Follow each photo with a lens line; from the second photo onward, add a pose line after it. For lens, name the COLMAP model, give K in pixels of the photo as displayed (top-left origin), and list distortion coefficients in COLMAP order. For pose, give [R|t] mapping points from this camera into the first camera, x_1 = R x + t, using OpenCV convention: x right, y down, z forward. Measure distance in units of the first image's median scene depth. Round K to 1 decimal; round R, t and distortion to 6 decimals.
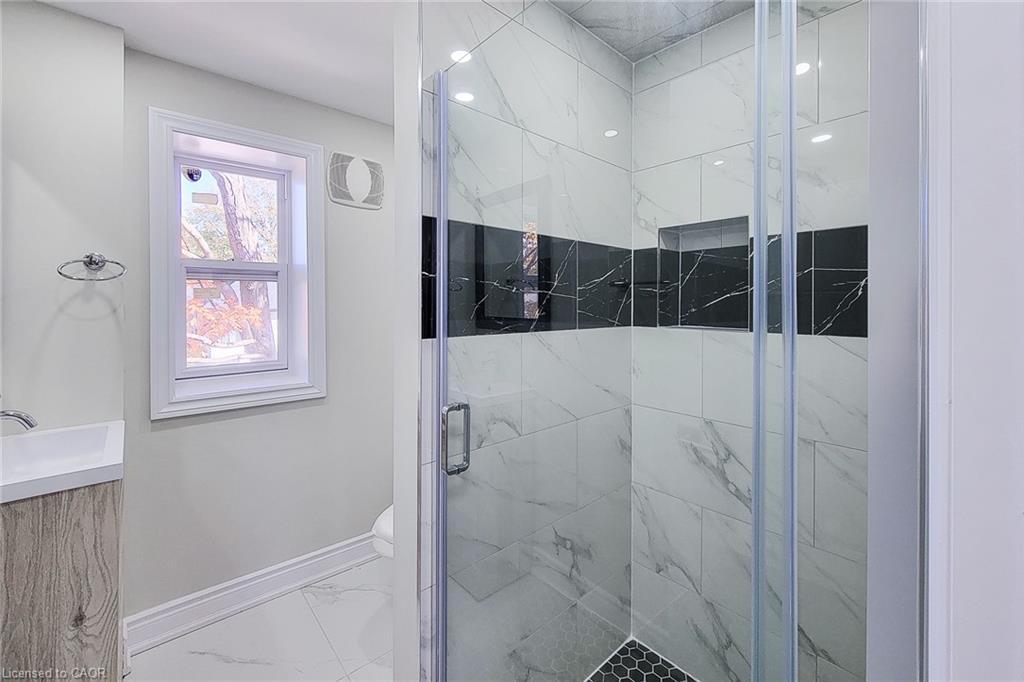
lens RADIAL K [[418.2, 0, 505.2], [0, 418.2, 303.9], [0, 0, 1]] dist [0.000048, 0.000189]
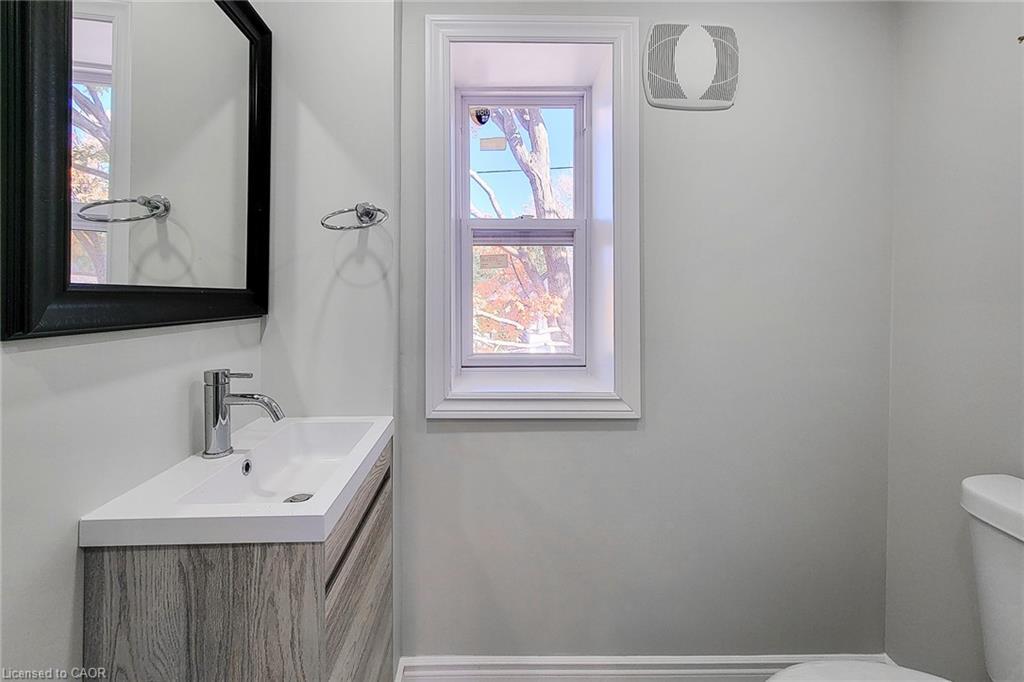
lens RADIAL K [[432.2, 0, 503.7], [0, 432.2, 301.7], [0, 0, 1]] dist [0.001077, 0.000242]
pose [[0.781152, 0.008957, -0.624276, -0.188331], [-0.002820, 0.999938, 0.010818, 0.040931], [0.624334, -0.006690, 0.781129, 0.373211]]
